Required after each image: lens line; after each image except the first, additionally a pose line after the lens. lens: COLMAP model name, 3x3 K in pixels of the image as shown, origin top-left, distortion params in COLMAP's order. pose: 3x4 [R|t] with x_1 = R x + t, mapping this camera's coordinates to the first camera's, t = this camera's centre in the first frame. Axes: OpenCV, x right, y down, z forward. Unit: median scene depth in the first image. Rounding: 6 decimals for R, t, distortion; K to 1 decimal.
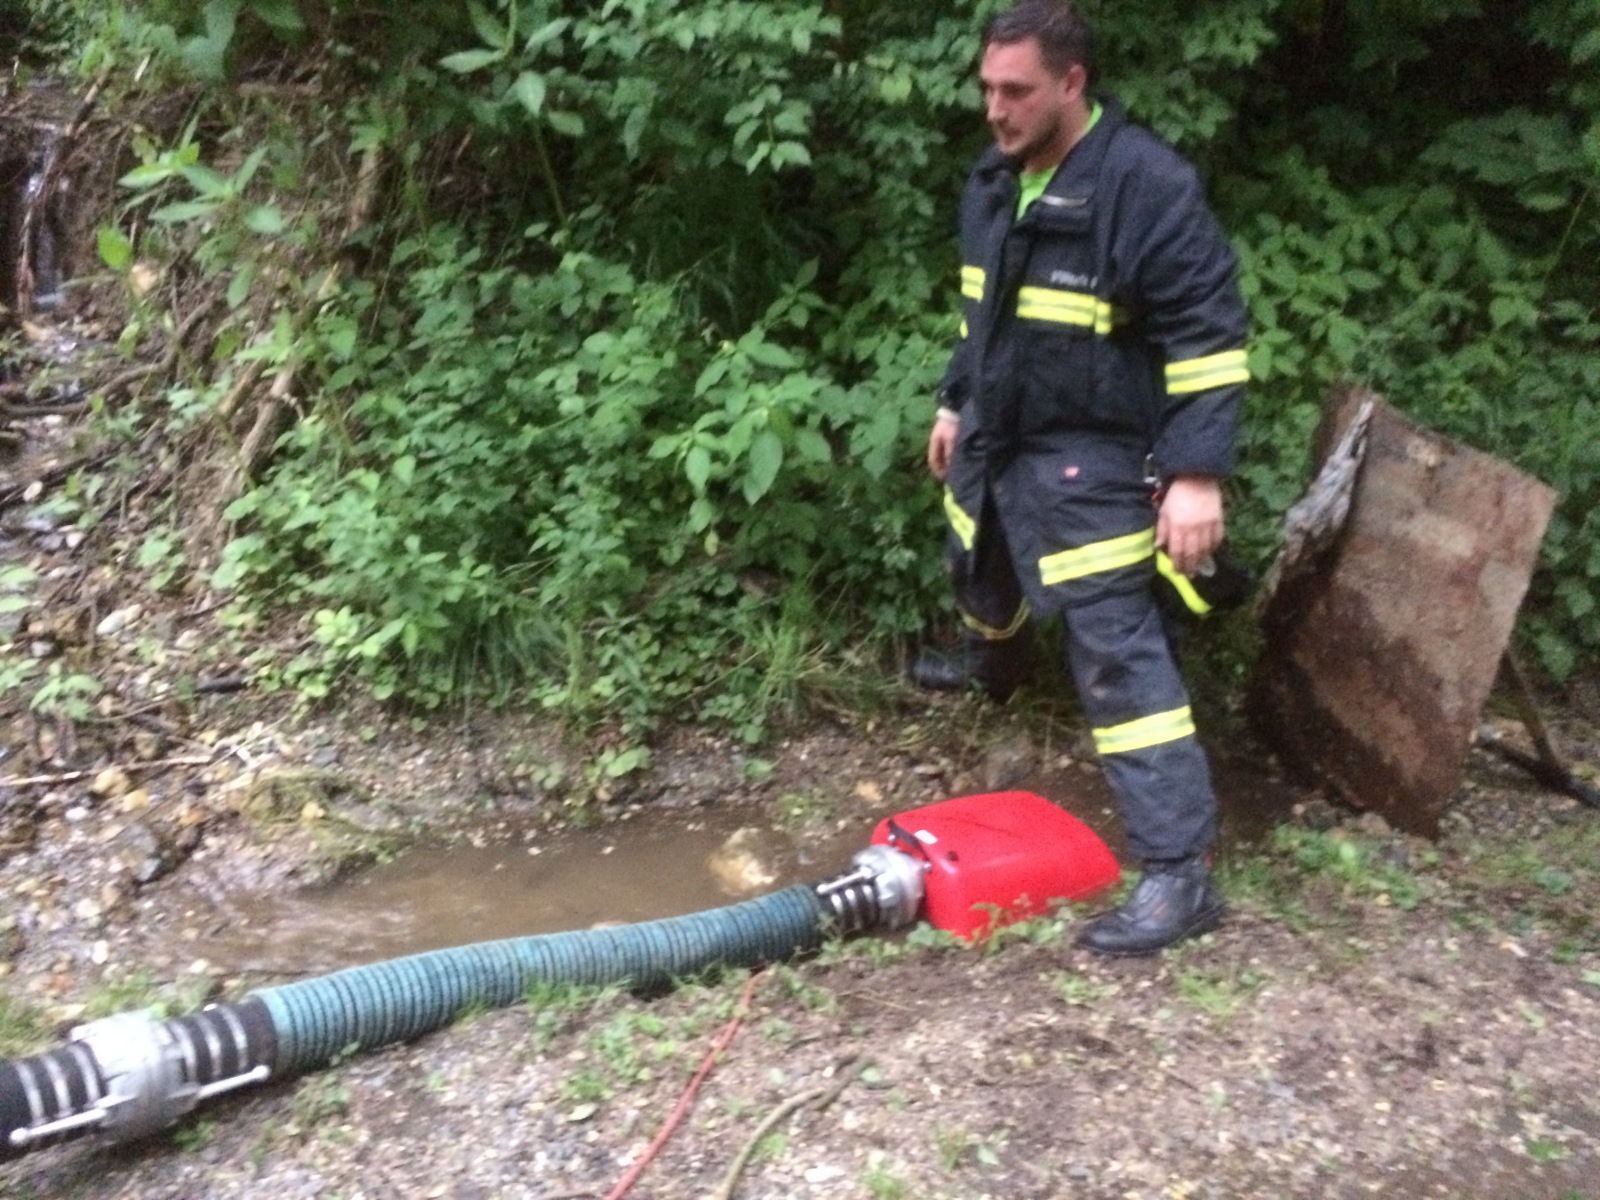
lens RADIAL K [[1392.4, 0, 800.0], [0, 1392.4, 600.0], [0, 0, 1]] dist [0.097243, -0.135871]
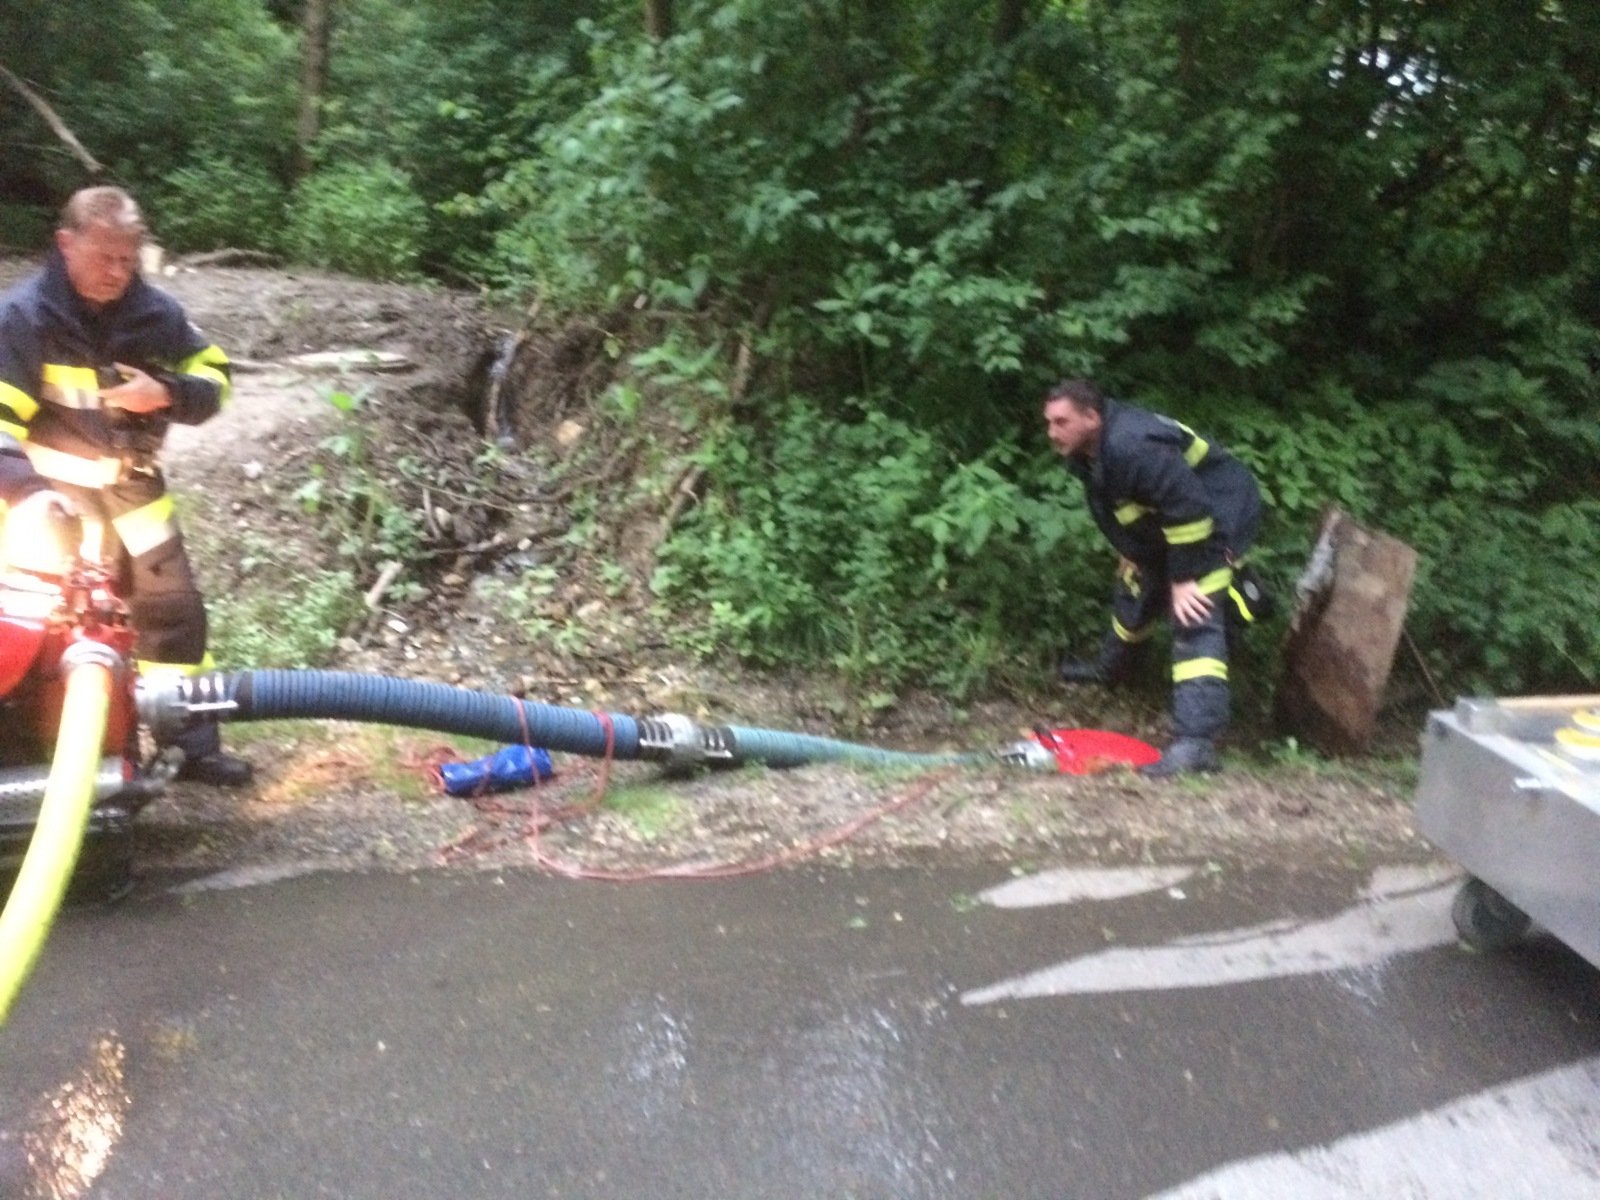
lens RADIAL K [[1343.6, 0, 769.2], [0, 1343.6, 603.2], [0, 0, 1]] dist [0.053598, -0.001043]
pose [[0.983026, 0.076622, -0.166702, 0.003107], [-0.099409, 0.986125, -0.132952, 0.219764], [0.154202, 0.147267, 0.977003, -0.609015]]
